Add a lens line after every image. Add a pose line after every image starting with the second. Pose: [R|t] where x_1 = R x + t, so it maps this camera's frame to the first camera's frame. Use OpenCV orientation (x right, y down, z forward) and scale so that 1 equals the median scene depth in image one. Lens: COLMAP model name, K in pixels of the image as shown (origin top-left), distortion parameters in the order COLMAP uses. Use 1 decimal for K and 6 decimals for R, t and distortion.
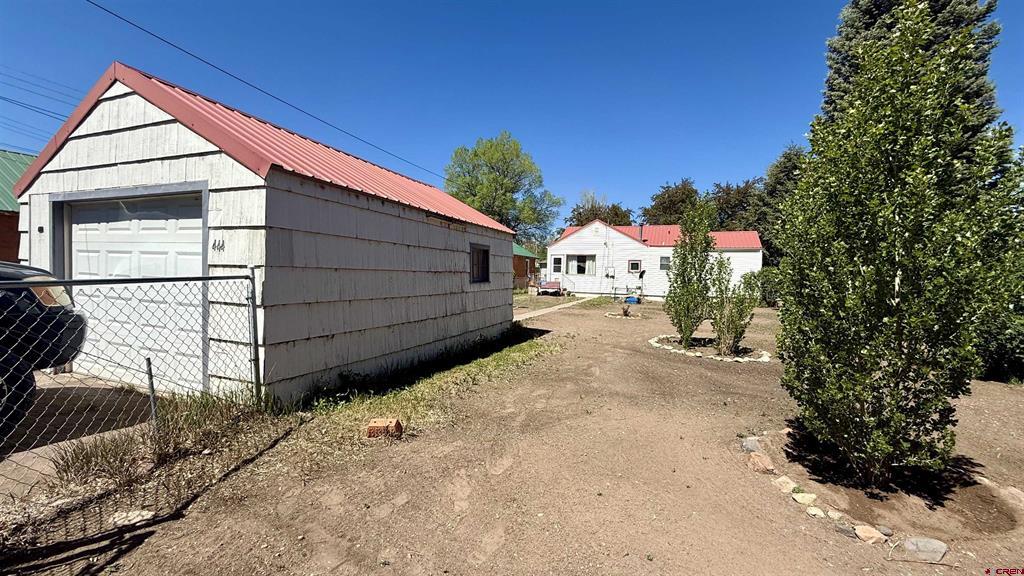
lens RADIAL K [[401.5, 0, 512.0], [0, 401.5, 288.0], [0, 0, 1]] dist [-0.002430, -0.000106]
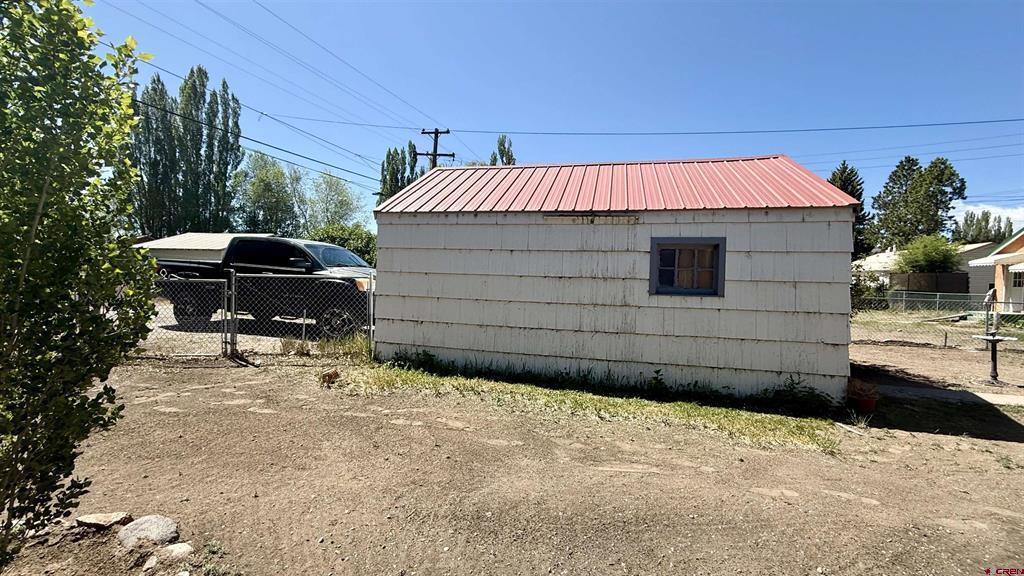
lens RADIAL K [[401.5, 0, 512.0], [0, 401.5, 288.0], [0, 0, 1]] dist [-0.002430, -0.000106]
pose [[0.122250, 0.042775, -0.991577, 0.154848], [-0.049945, 0.998070, 0.036897, -0.010310], [0.991242, 0.045014, 0.124150, 0.184314]]
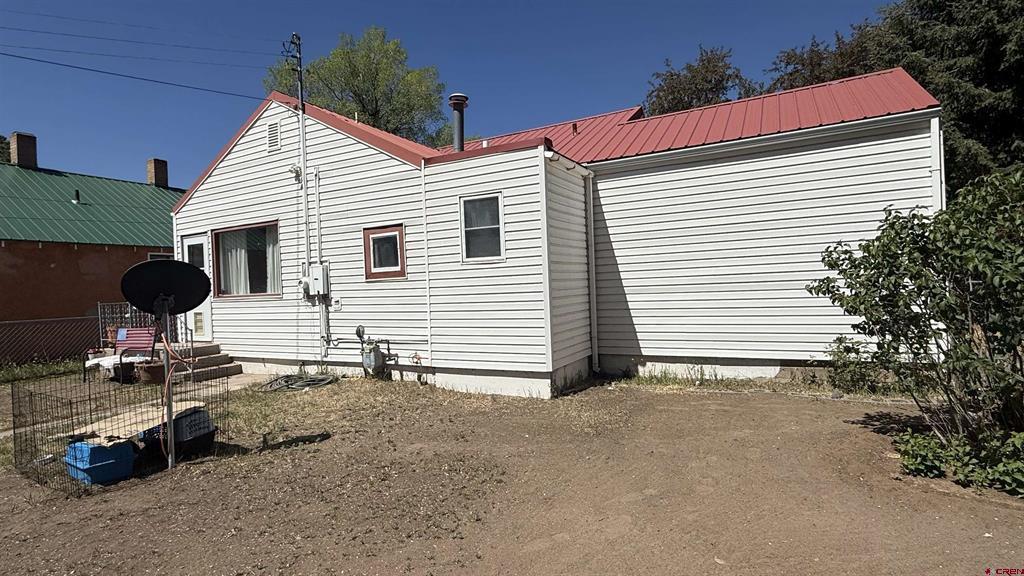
lens RADIAL K [[509.9, 0, 511.6], [0, 509.9, 291.0], [0, 0, 1]] dist [-0.000657, -0.001147]
pose [[0.992295, -0.066097, -0.104795, 0.390679], [0.063218, 0.997531, -0.030570, -0.014343], [0.106557, 0.023710, 0.994024, 0.655539]]
